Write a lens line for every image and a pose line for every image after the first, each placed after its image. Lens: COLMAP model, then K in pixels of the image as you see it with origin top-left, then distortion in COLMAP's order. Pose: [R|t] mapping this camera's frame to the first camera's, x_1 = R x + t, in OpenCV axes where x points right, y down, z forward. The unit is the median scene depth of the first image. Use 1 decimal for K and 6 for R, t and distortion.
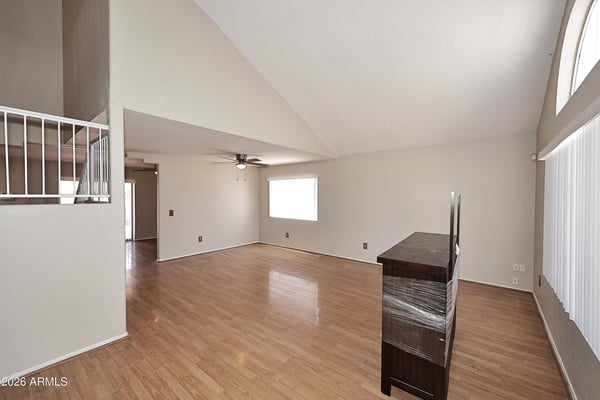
lens RADIAL K [[238.5, 0, 300.0], [0, 238.5, 200.0], [0, 0, 1]] dist [-0.000762, -0.000154]
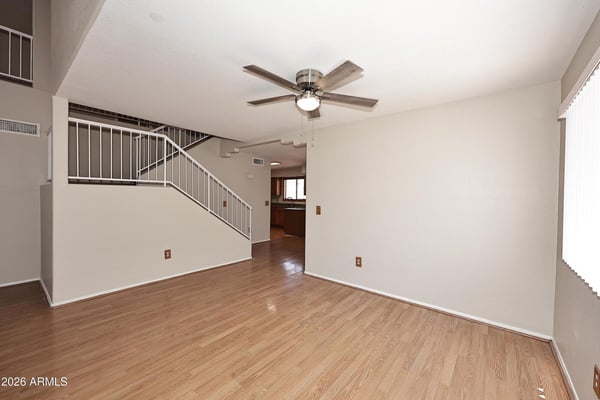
lens RADIAL K [[238.5, 0, 300.0], [0, 238.5, 200.0], [0, 0, 1]] dist [-0.000762, -0.000154]
pose [[0.007362, 0.014068, -0.999874, 0.163293], [-0.038280, 0.999172, 0.013776, 0.019435], [0.999240, 0.038173, 0.007894, 1.013353]]
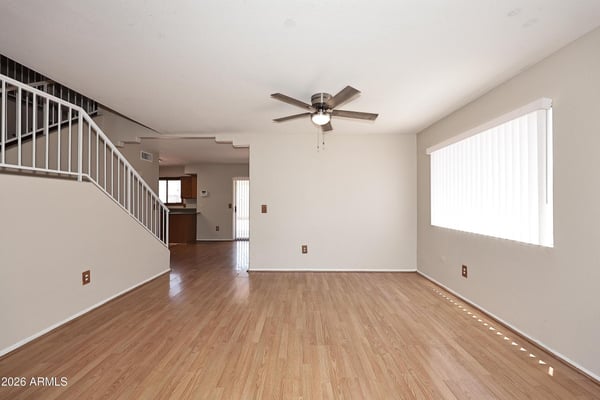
lens RADIAL K [[238.5, 0, 300.0], [0, 238.5, 200.0], [0, 0, 1]] dist [-0.000762, -0.000154]
pose [[0.625999, -0.010556, -0.779752, 0.124660], [-0.016515, 0.999505, -0.026790, 0.049268], [0.779649, 0.029648, 0.625515, 0.666018]]
